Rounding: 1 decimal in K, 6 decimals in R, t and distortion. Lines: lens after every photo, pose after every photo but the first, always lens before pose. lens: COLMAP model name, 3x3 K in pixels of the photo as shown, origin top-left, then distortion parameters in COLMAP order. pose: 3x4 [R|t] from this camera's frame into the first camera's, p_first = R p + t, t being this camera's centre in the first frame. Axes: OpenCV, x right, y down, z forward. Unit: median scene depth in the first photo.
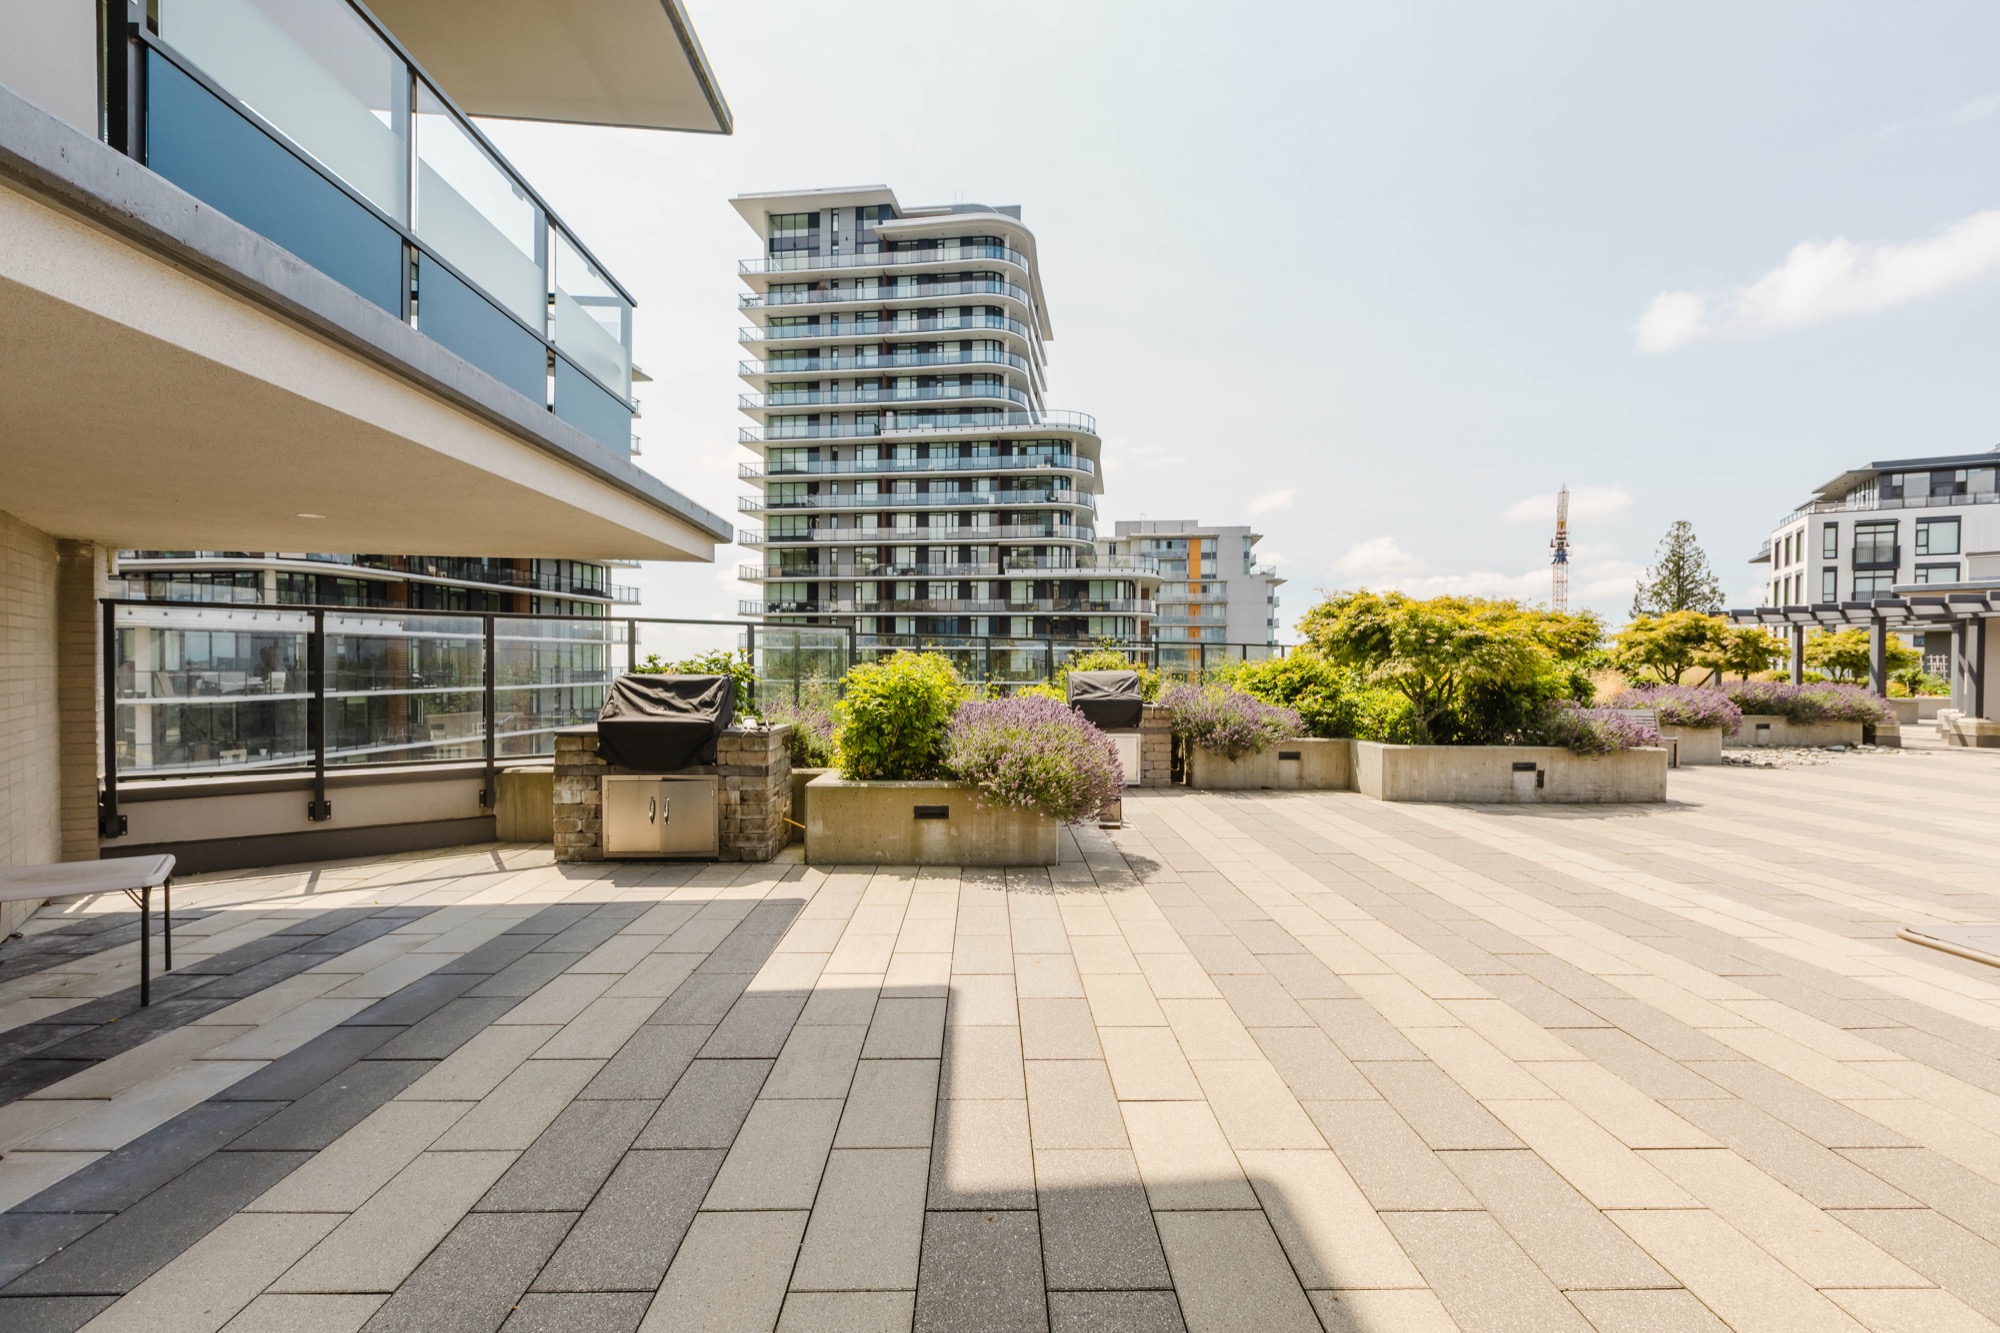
lens RADIAL K [[911.0, 0, 1003.5], [0, 911.0, 669.2], [0, 0, 1]] dist [0.003202, 0.000682]
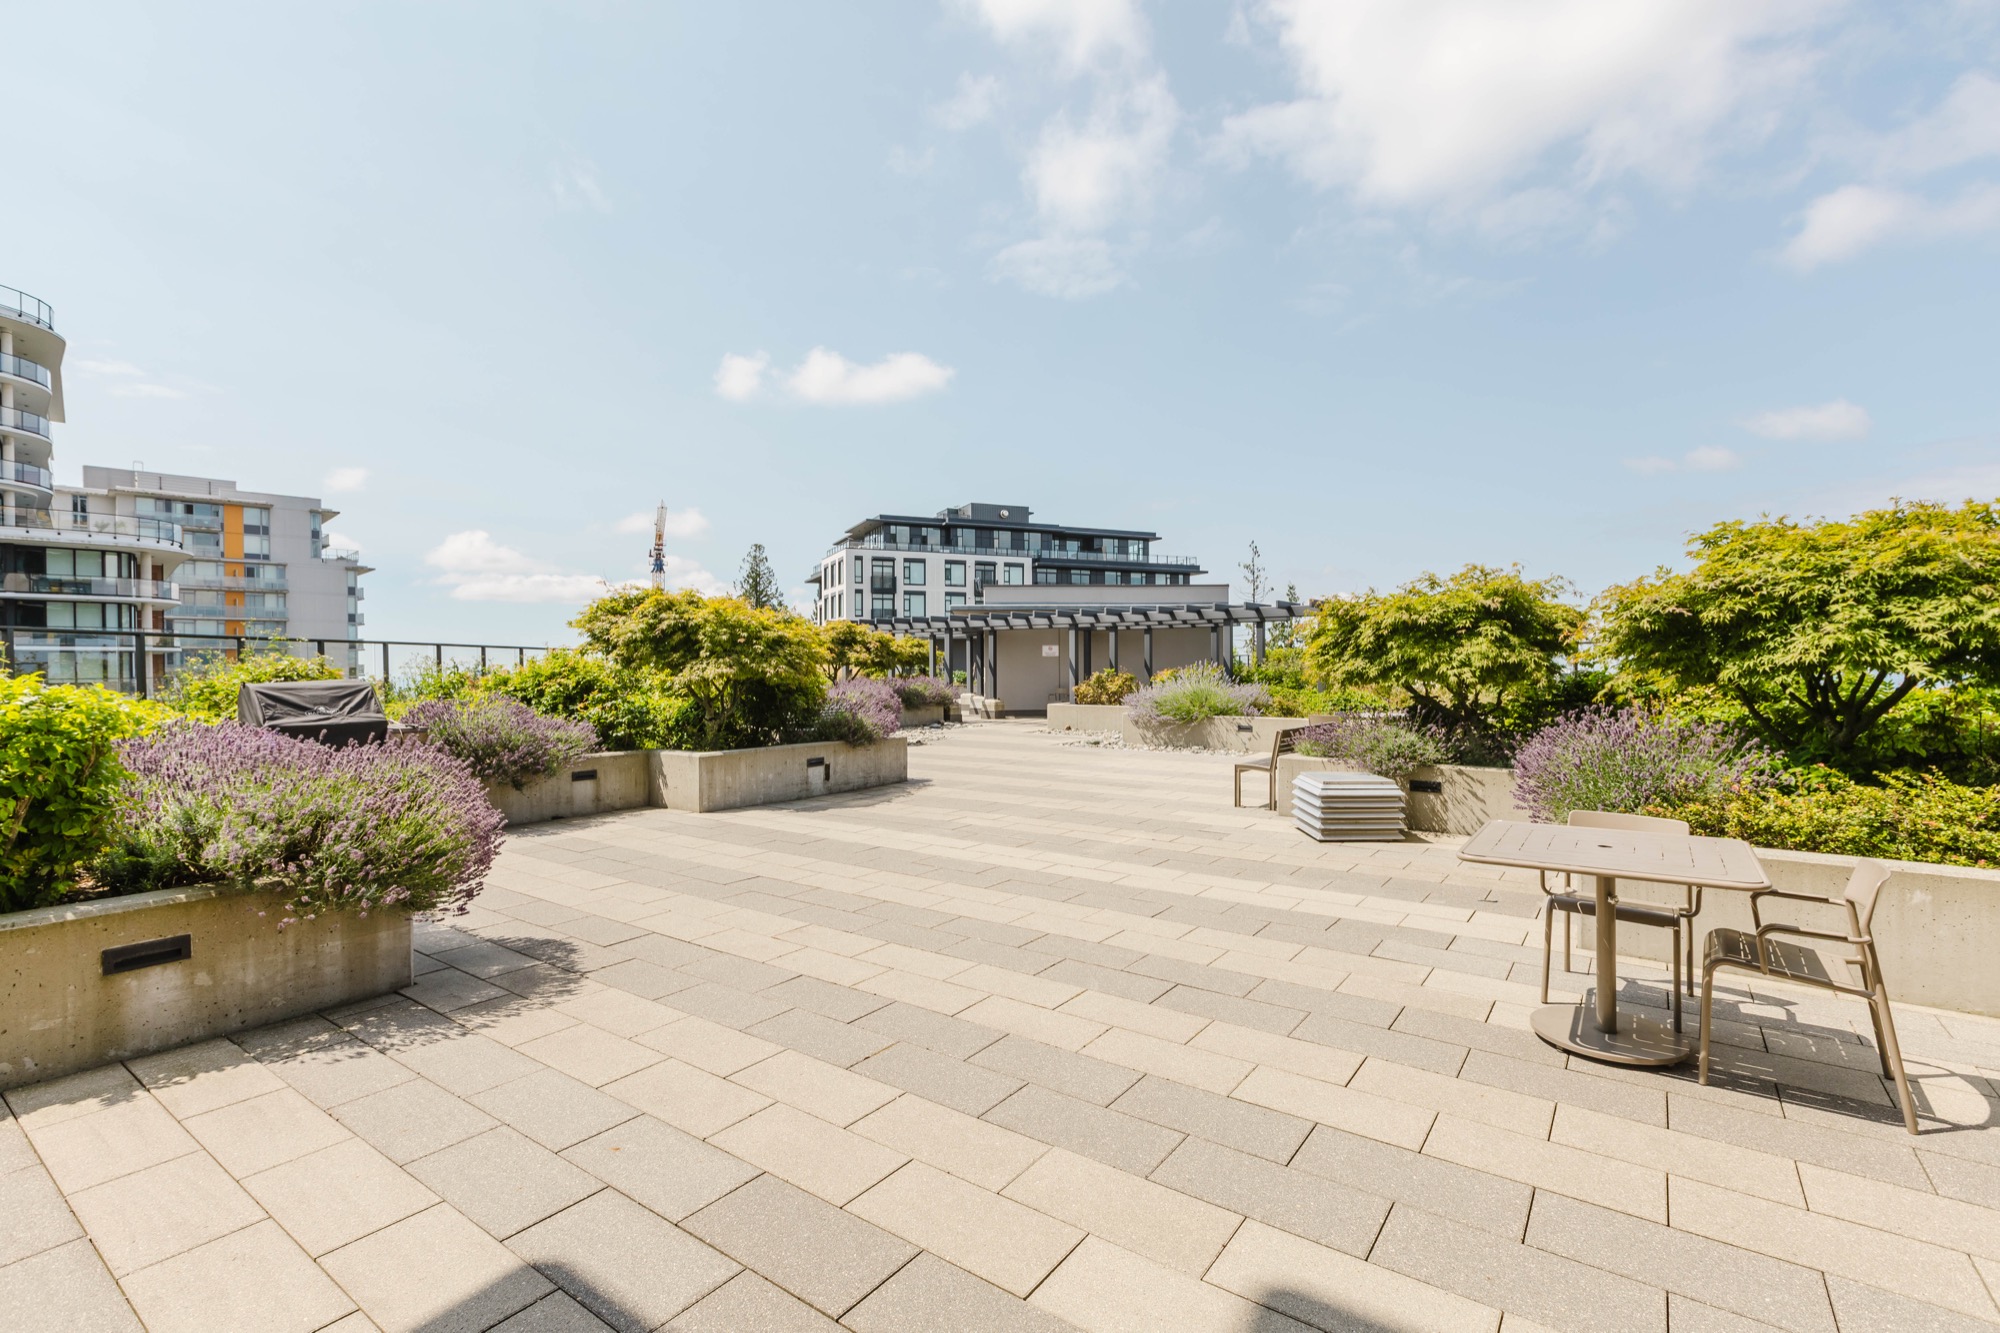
lens RADIAL K [[911.0, 0, 1012.6], [0, 911.0, 666.9], [0, 0, 1]] dist [0.003202, 0.000682]
pose [[0.599885, -0.011642, 0.800002, -0.079601], [0.015170, 0.999880, 0.003175, -0.001741], [-0.799943, 0.010232, 0.599989, 0.109181]]
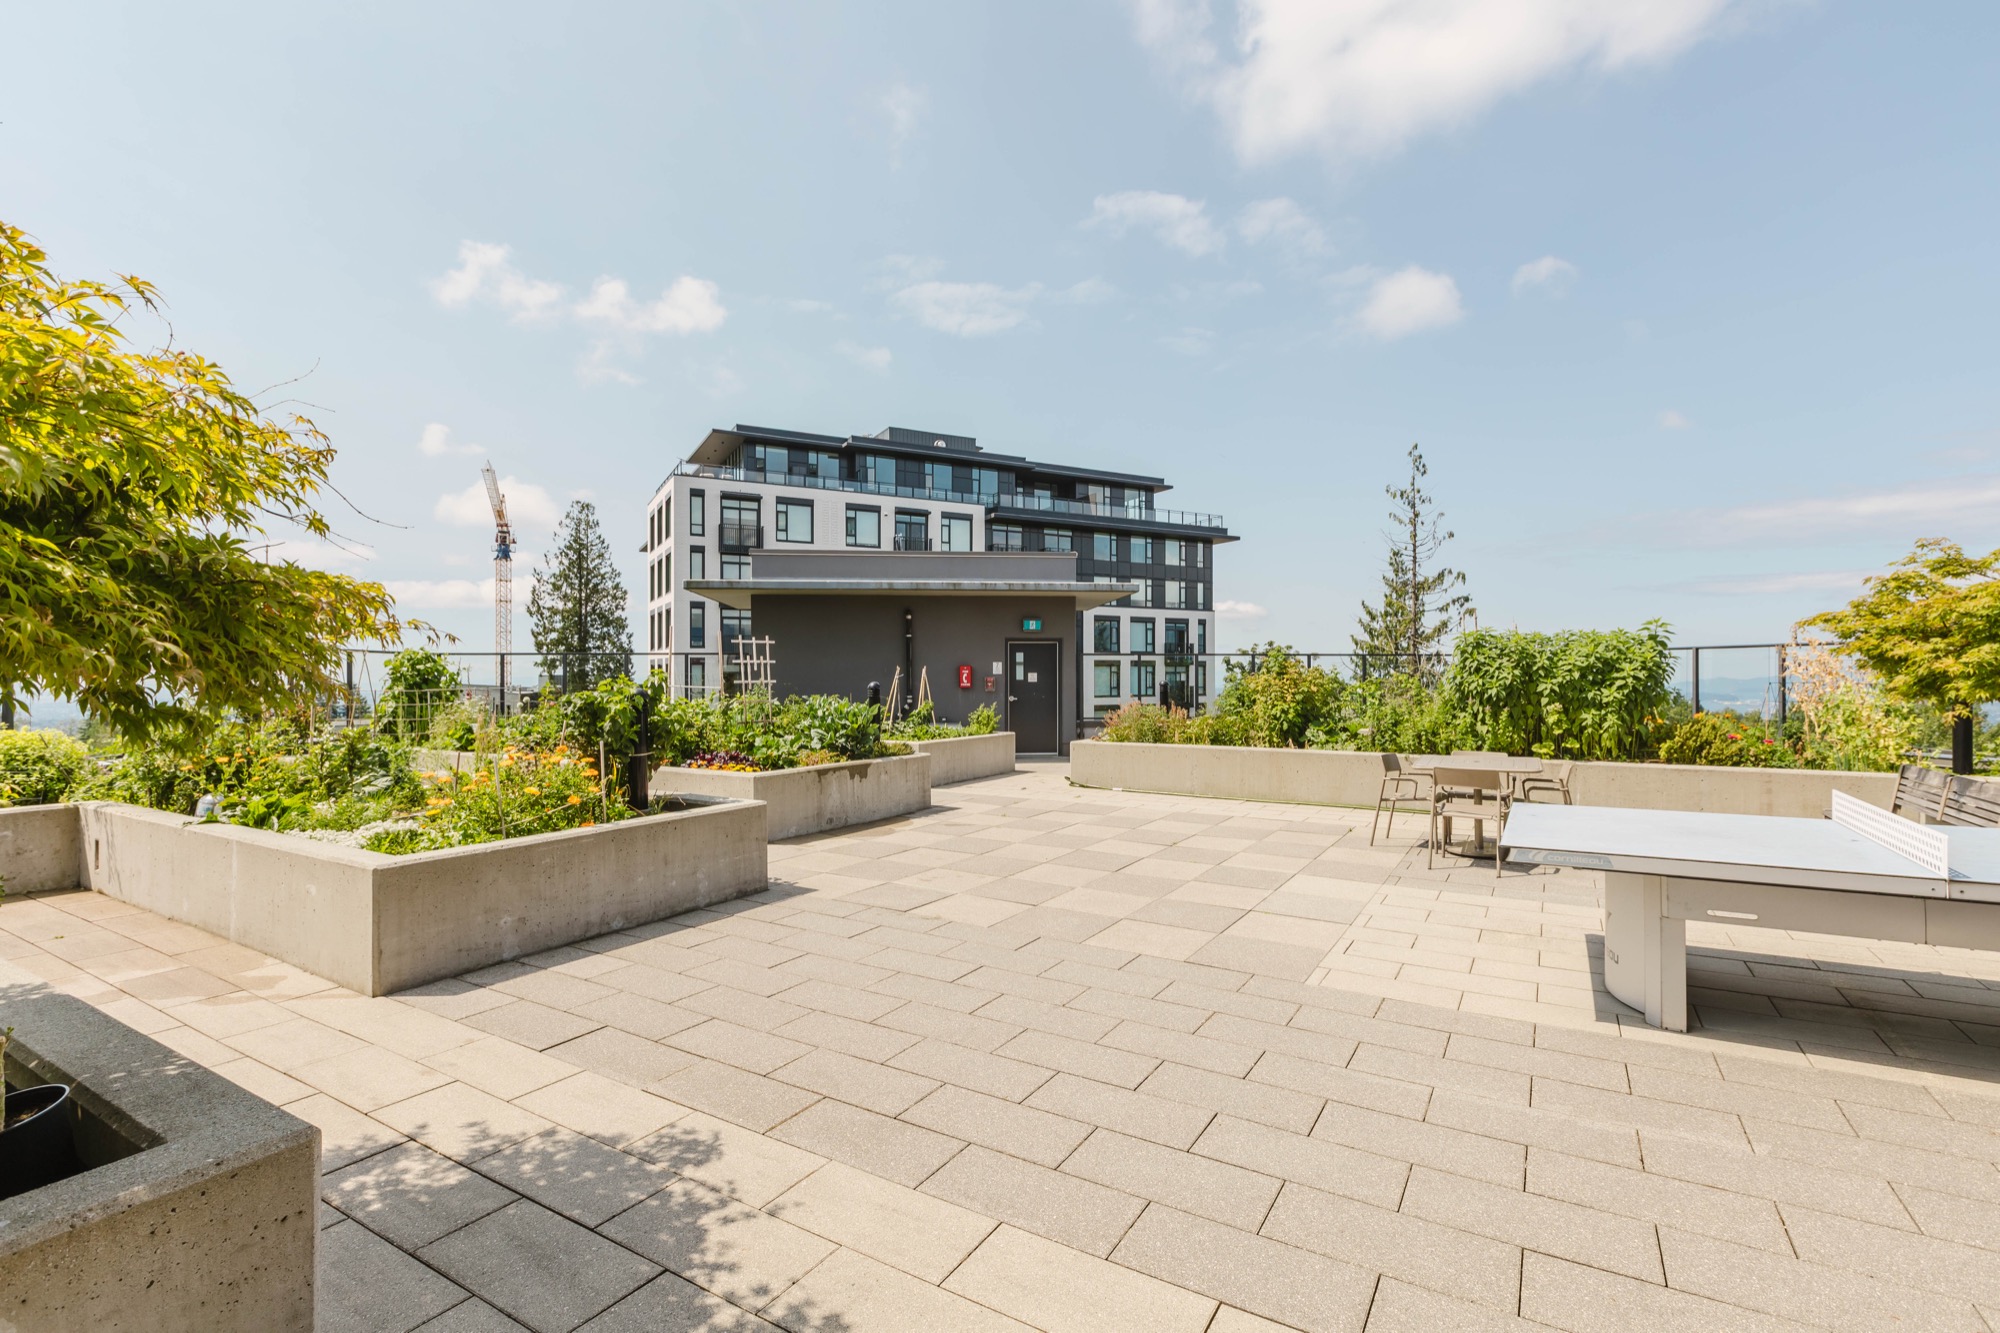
lens RADIAL K [[911.0, 0, 996.4], [0, 911.0, 674.5], [0, 0, 1]] dist [0.003202, 0.000682]
pose [[0.546971, -0.009000, 0.837103, 1.477680], [0.015864, 0.999874, 0.000384, 0.007729], [-0.837001, 0.013070, 0.547045, 1.360720]]
